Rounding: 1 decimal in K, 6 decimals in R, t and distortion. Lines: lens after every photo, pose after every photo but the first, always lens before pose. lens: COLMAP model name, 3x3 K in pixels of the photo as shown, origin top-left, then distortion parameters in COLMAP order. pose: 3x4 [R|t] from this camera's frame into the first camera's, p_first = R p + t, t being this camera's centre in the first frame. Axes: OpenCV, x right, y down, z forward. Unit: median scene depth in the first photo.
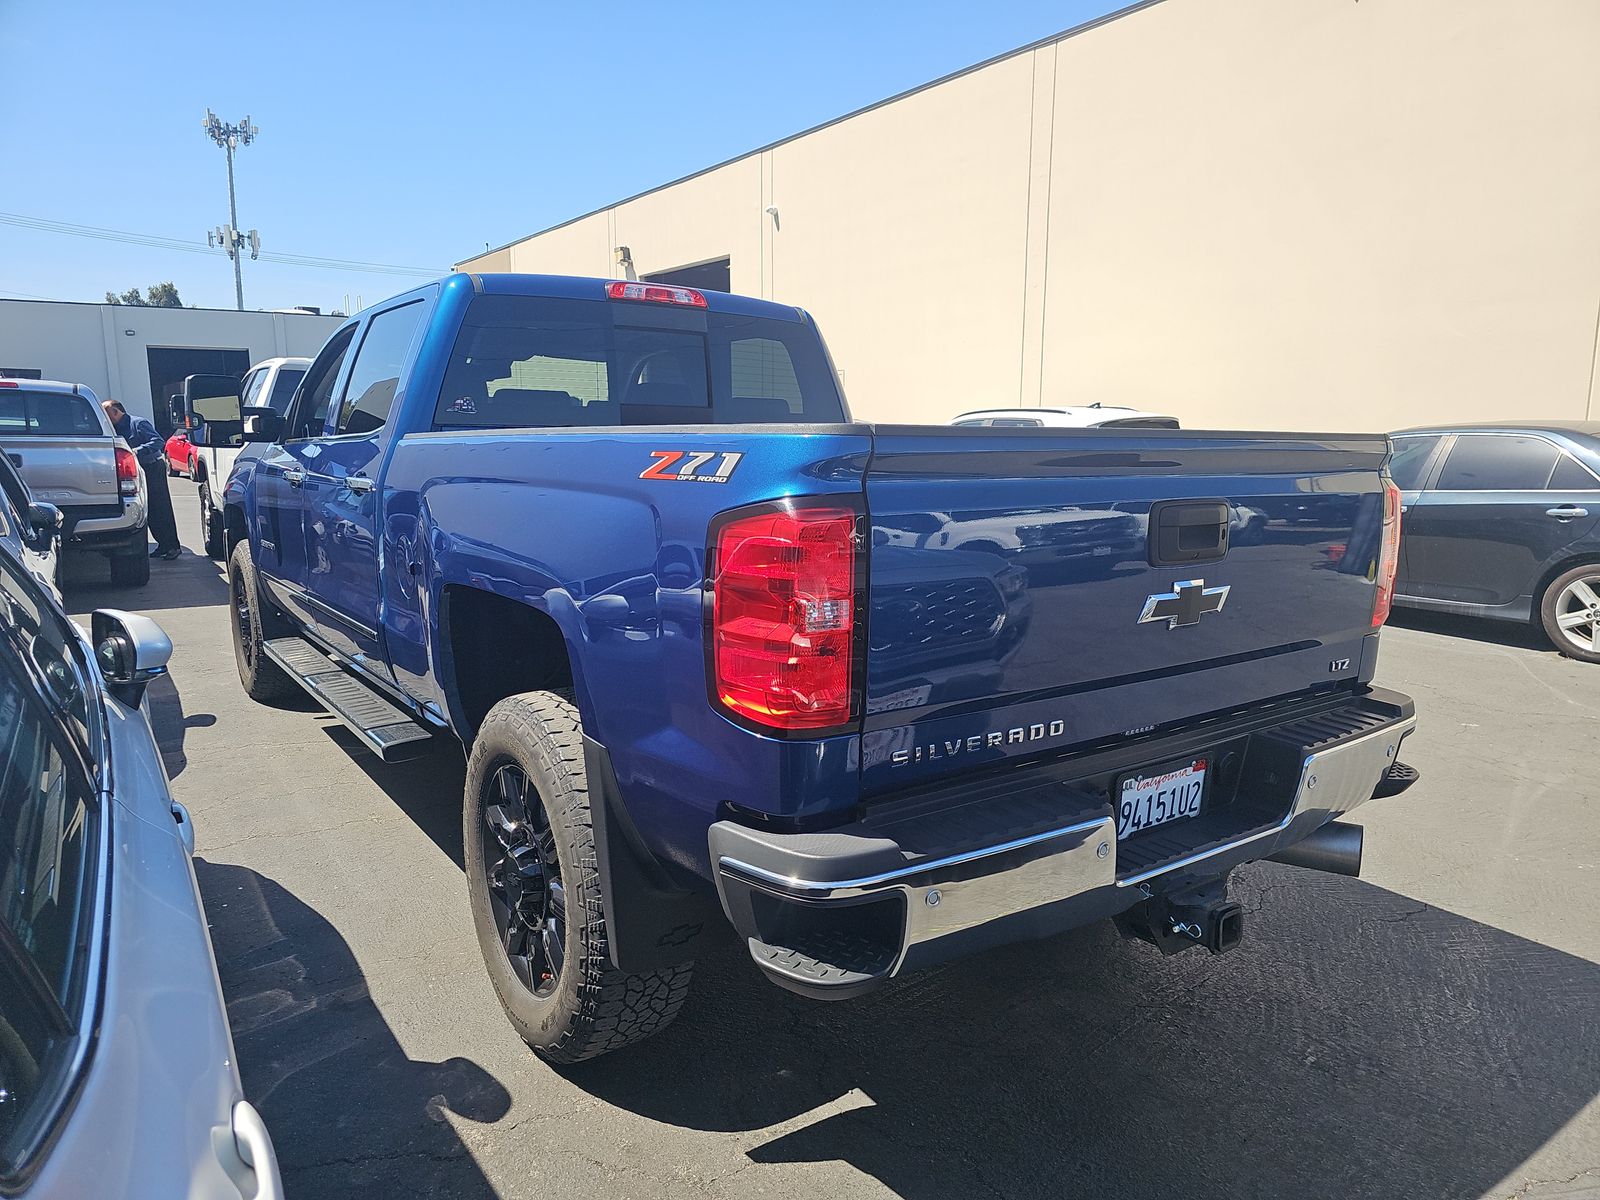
lens RADIAL K [[1092.7, 0, 832.6], [0, 1092.7, 603.5], [0, 0, 1]] dist [0.043884, -0.047860]
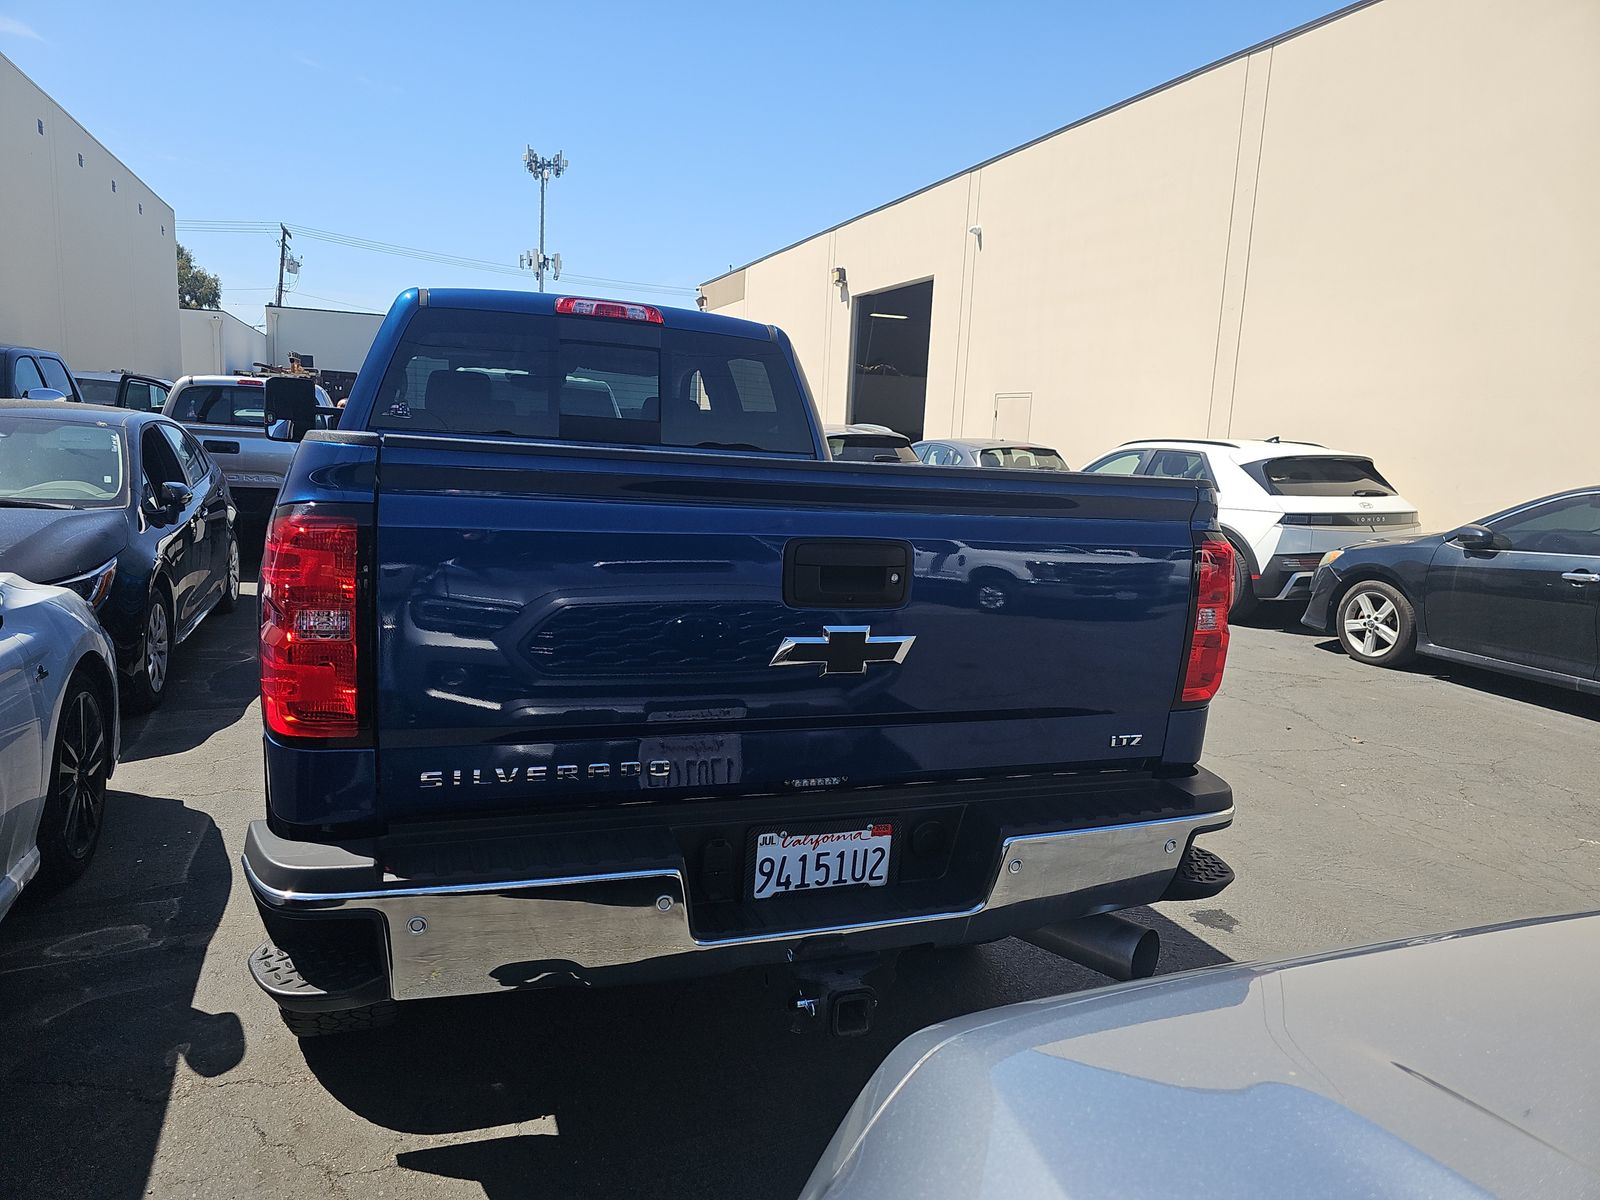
lens RADIAL K [[1092.7, 0, 804.3], [0, 1092.7, 603.6], [0, 0, 1]] dist [0.043884, -0.047860]
pose [[0.963332, 0.080065, -0.256087, 0.457867], [-0.084548, 0.996398, -0.006525, -0.026007], [0.254643, 0.027937, 0.966632, 0.096914]]
